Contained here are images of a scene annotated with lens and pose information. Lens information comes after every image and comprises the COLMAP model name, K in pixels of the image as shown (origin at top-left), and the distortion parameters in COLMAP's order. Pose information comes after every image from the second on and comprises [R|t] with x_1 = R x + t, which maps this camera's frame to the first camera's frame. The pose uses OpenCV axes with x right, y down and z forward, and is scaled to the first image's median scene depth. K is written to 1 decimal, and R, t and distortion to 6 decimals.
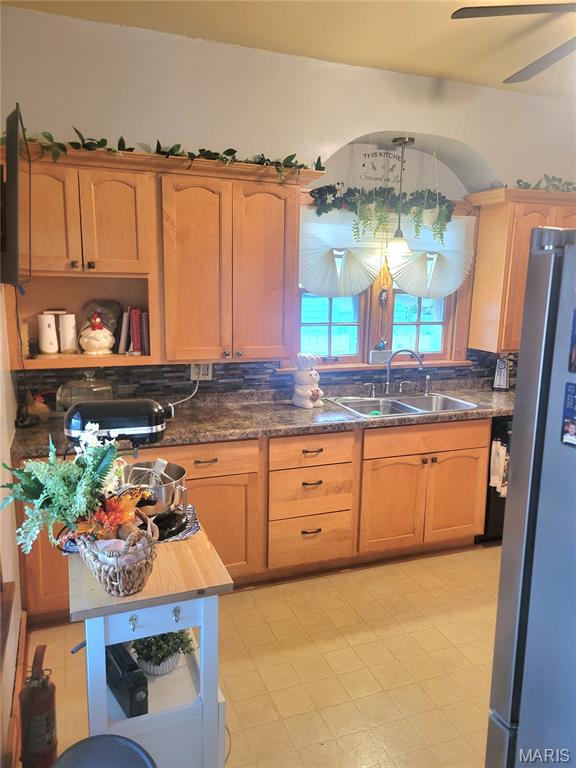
lens RADIAL K [[572.7, 0, 288.0], [0, 572.7, 384.5], [0, 0, 1]] dist [0.052653, -0.014737]
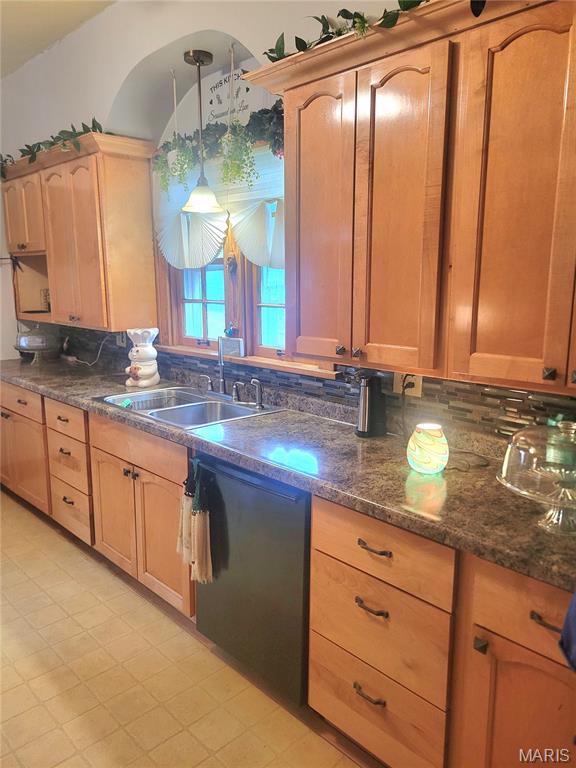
lens RADIAL K [[572.7, 0, 289.6], [0, 572.7, 378.5], [0, 0, 1]] dist [0.052653, -0.014737]
pose [[0.386791, 0.139311, -0.911584, 0.955295], [-0.160448, 0.983612, 0.082240, -0.086271], [0.908102, 0.114452, 0.402805, 0.815336]]
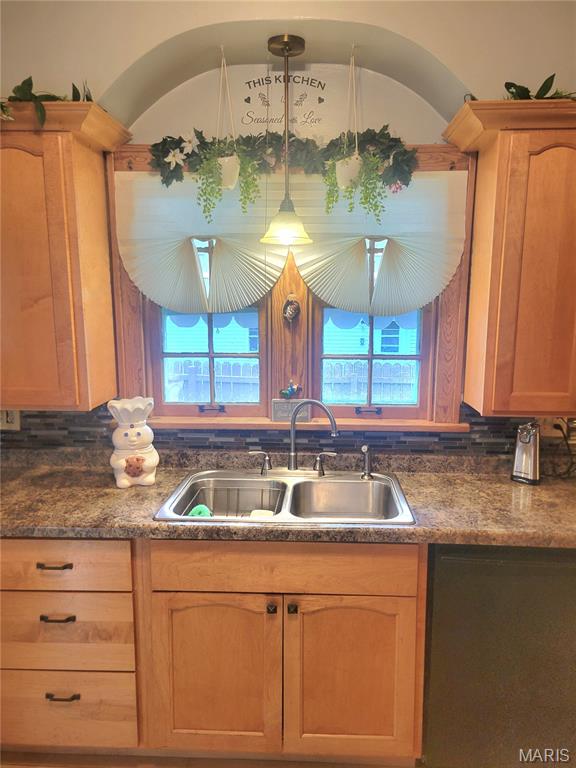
lens RADIAL K [[572.7, 0, 294.3], [0, 572.7, 388.9], [0, 0, 1]] dist [0.052653, -0.014737]
pose [[0.917031, 0.048127, -0.395900, 0.436352], [-0.059350, 0.998107, -0.016140, -0.064398], [0.394374, 0.038298, 0.918152, 0.460220]]
